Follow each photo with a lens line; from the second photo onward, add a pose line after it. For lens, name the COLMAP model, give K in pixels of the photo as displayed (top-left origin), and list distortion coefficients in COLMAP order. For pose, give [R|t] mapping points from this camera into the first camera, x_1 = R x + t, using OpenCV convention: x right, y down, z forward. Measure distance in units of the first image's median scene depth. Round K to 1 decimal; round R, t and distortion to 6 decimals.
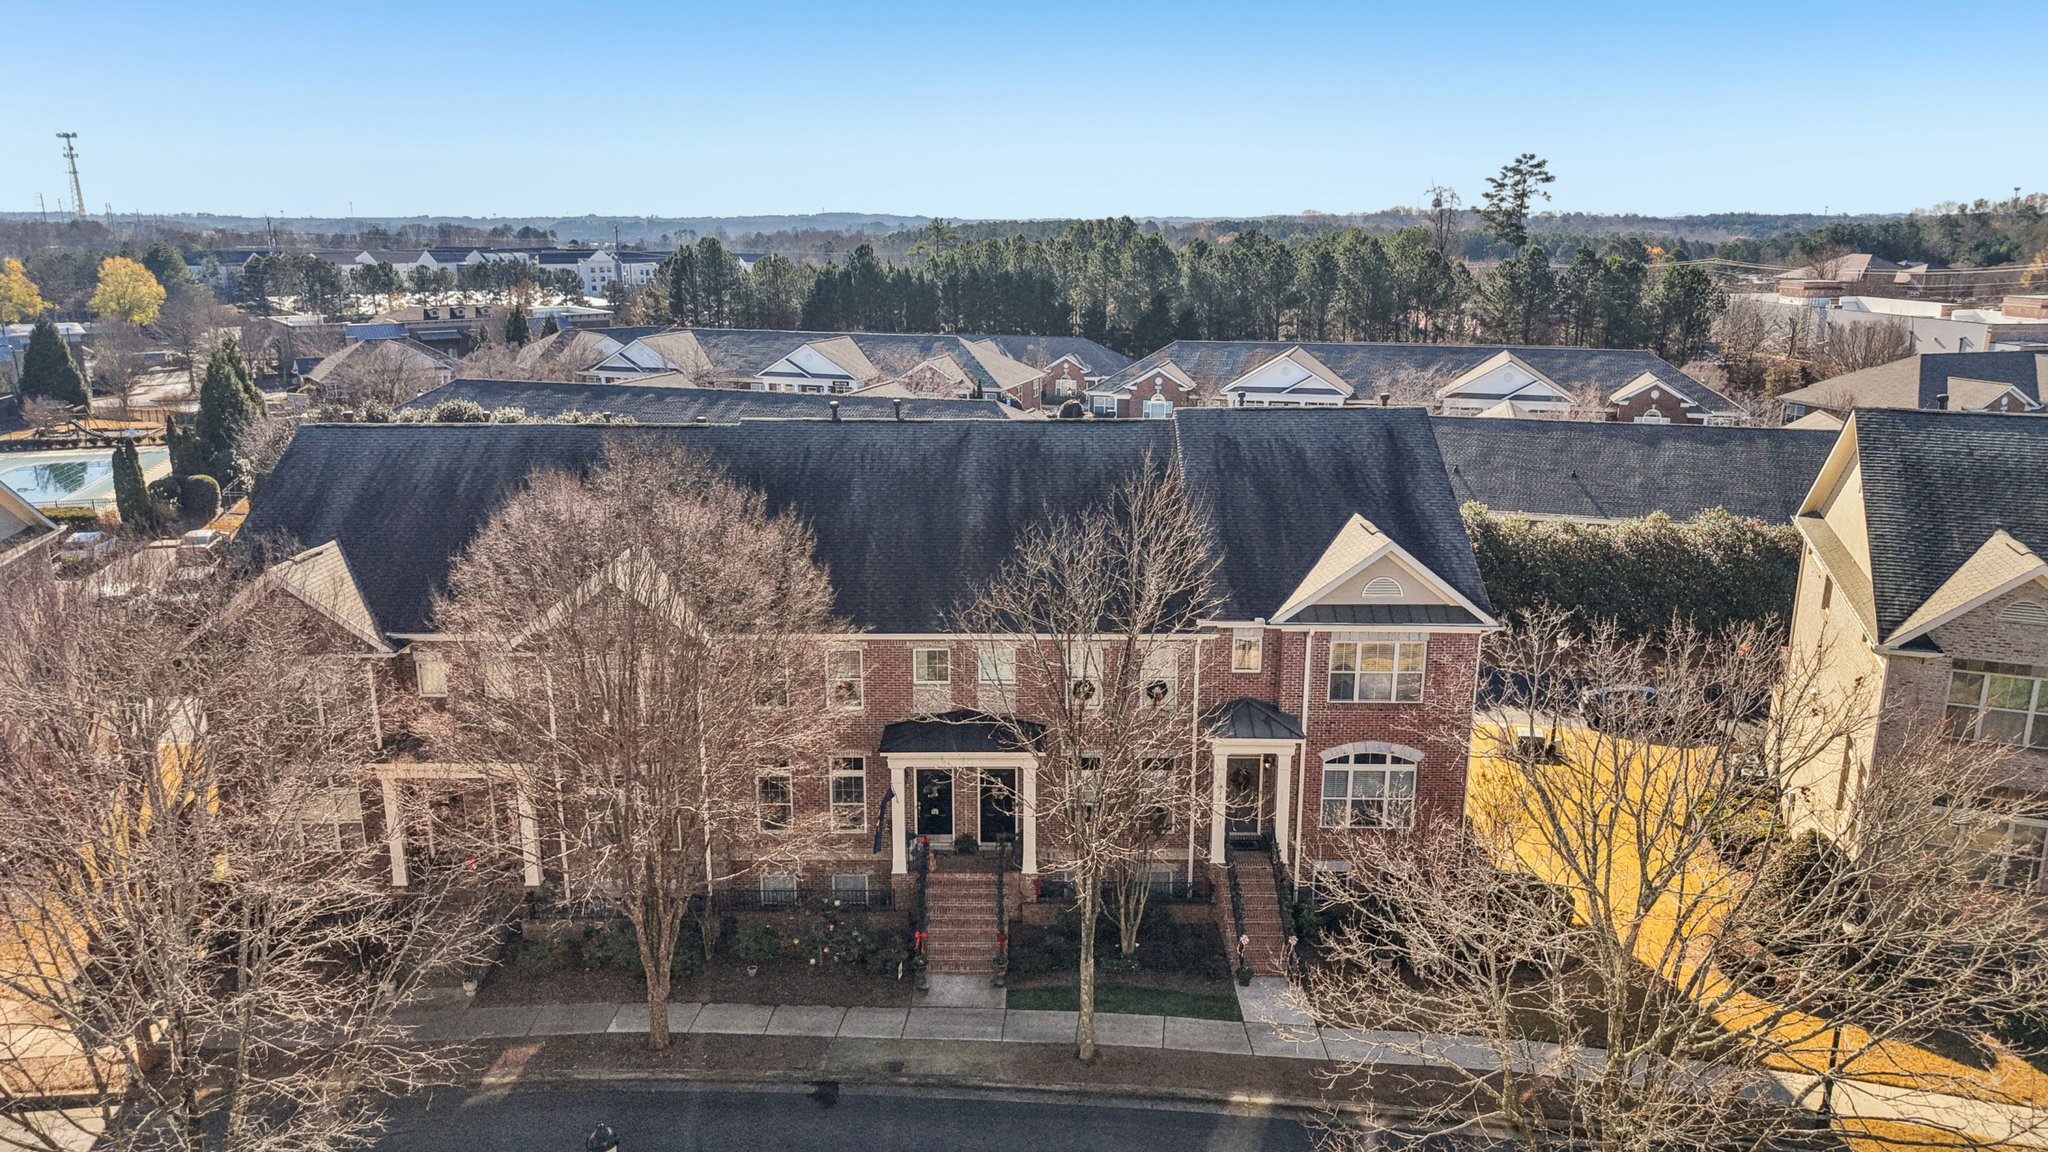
lens RADIAL K [[1393.4, 0, 1031.6], [0, 1393.4, 575.8], [0, 0, 1]] dist [0.018172, -0.001943]
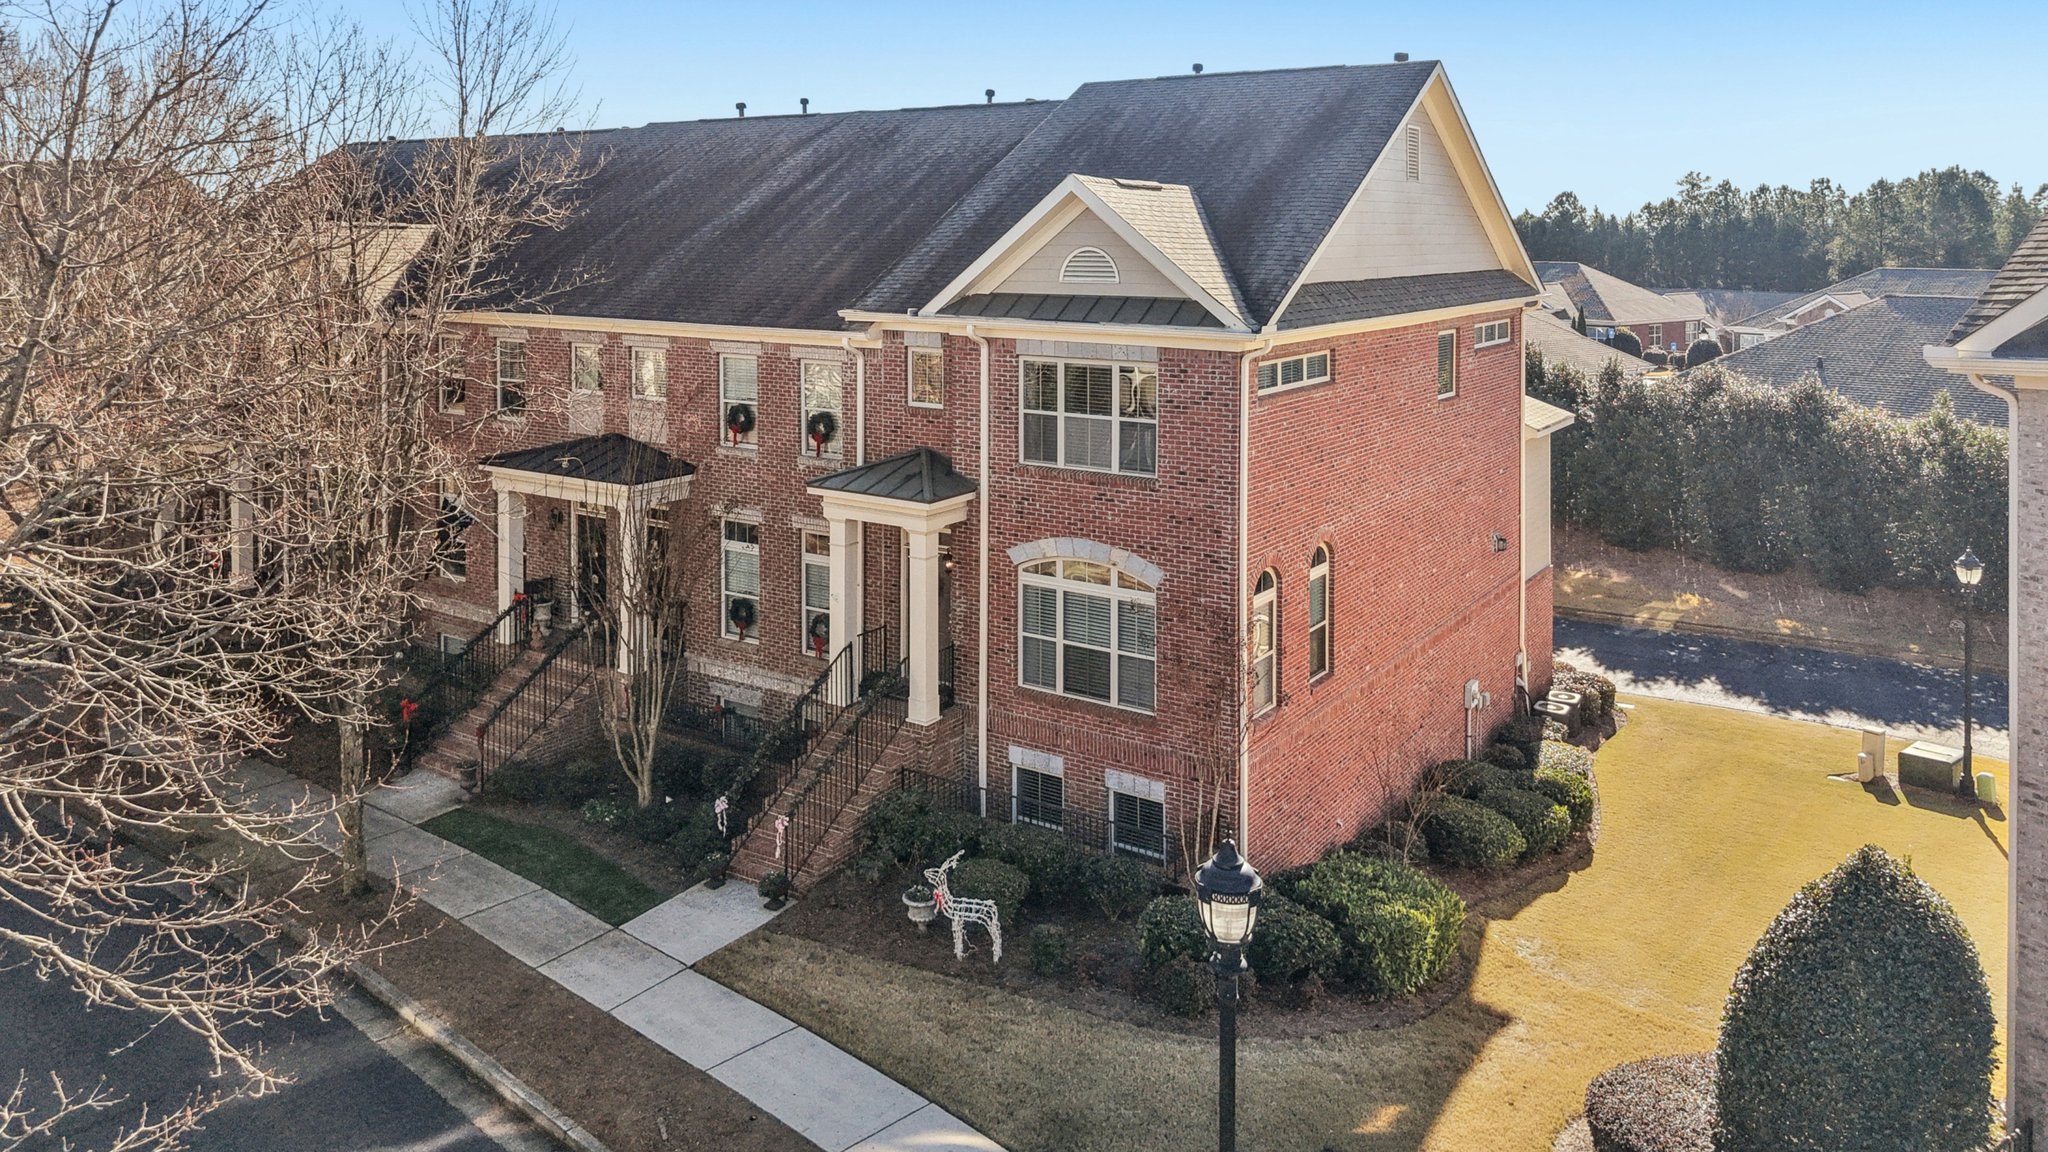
lens RADIAL K [[1461.8, 0, 1031.6], [0, 1461.8, 294.0], [0, 0, 1]] dist [0.017051, 0.001719]
pose [[0.838282, 0.026782, -0.544578, 0.151752], [-0.137861, 0.976750, -0.164177, 0.033329], [0.527520, 0.212703, 0.822484, 0.128210]]
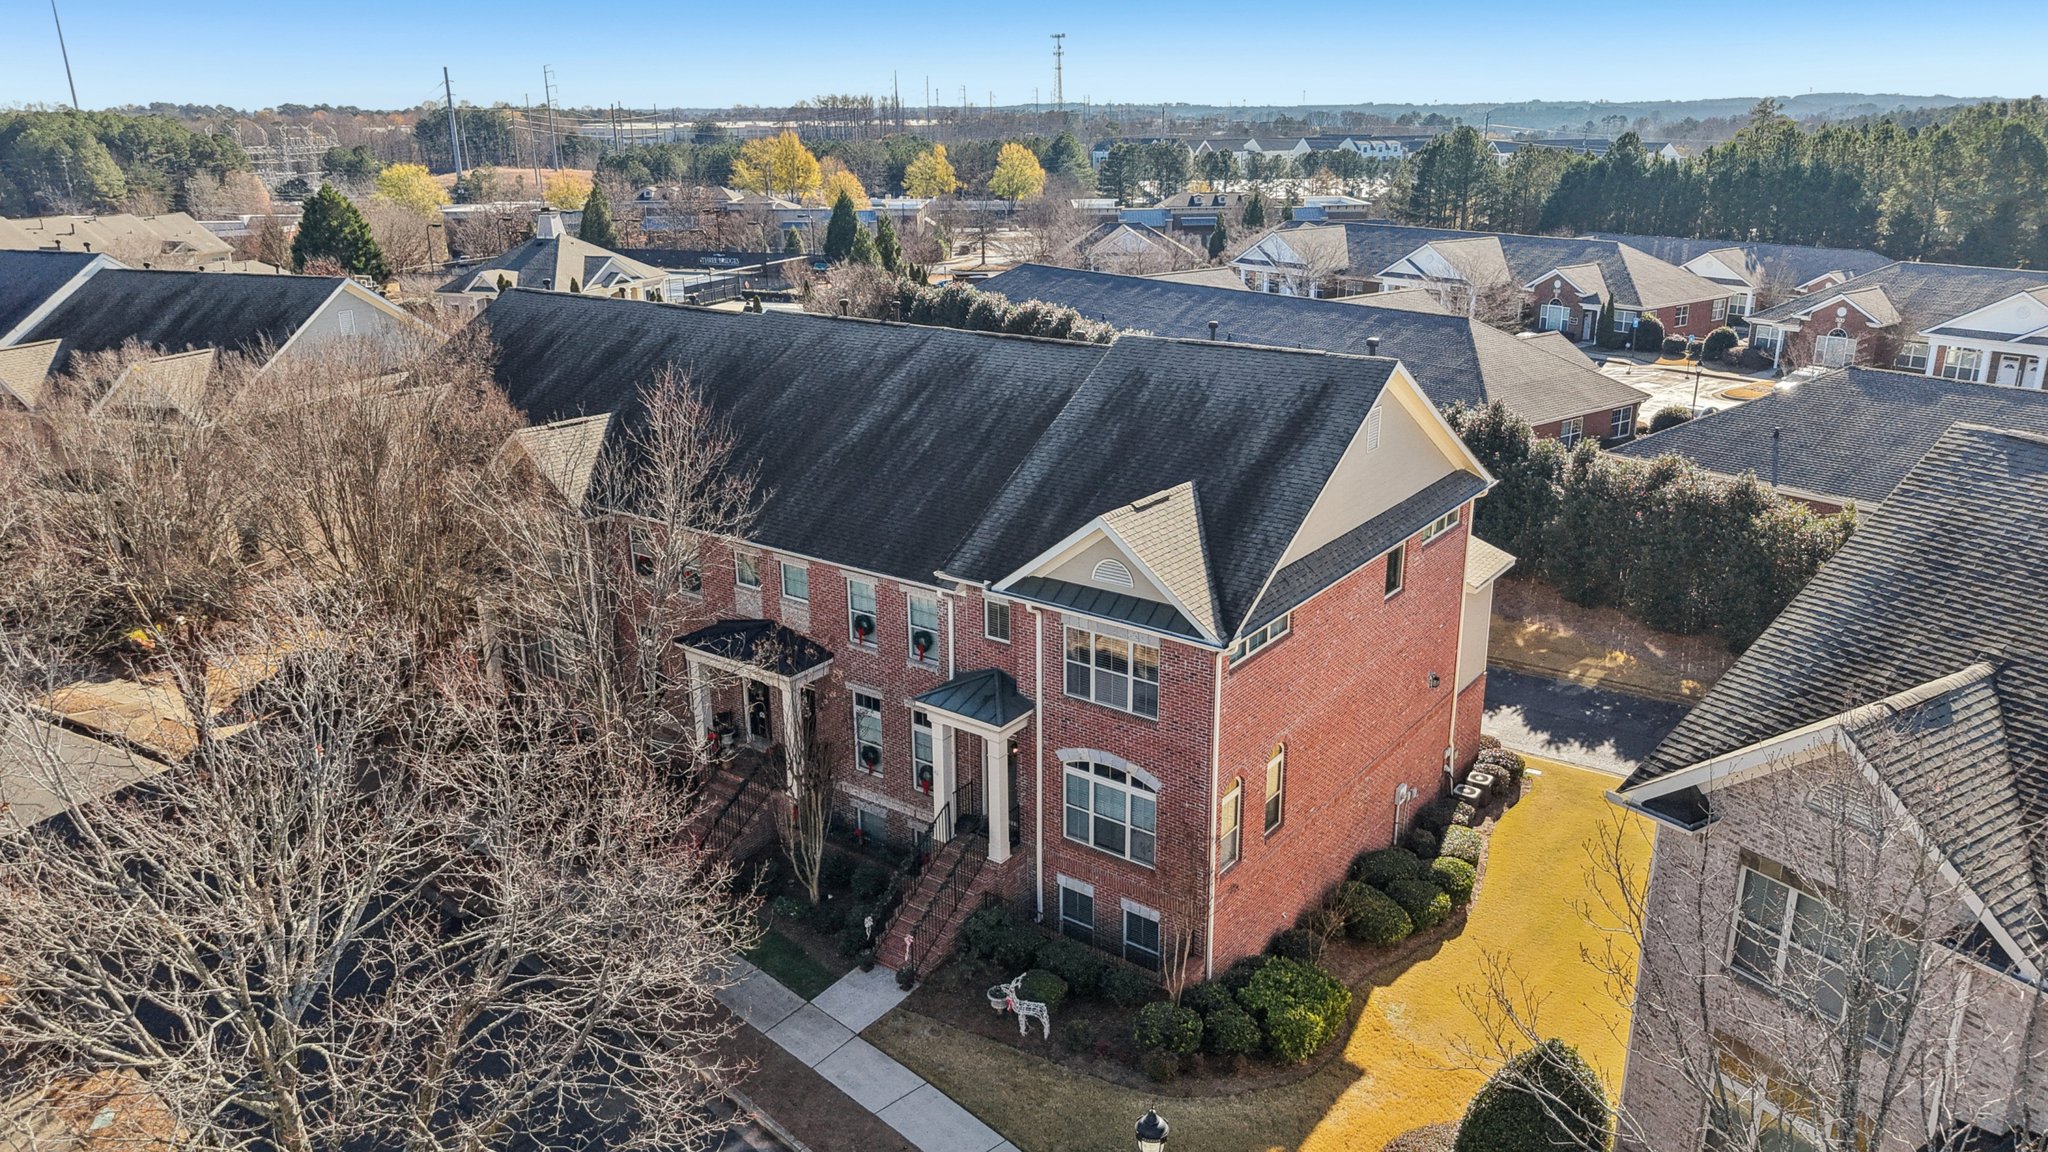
lens RADIAL K [[1393.4, 0, 1031.6], [0, 1393.4, 575.8], [0, 0, 1]] dist [0.018172, -0.001943]
pose [[0.809947, 0.181109, -0.557840, 0.179531], [-0.138860, 0.983302, 0.117625, -0.021440], [0.569828, -0.017808, 0.821571, 0.078796]]
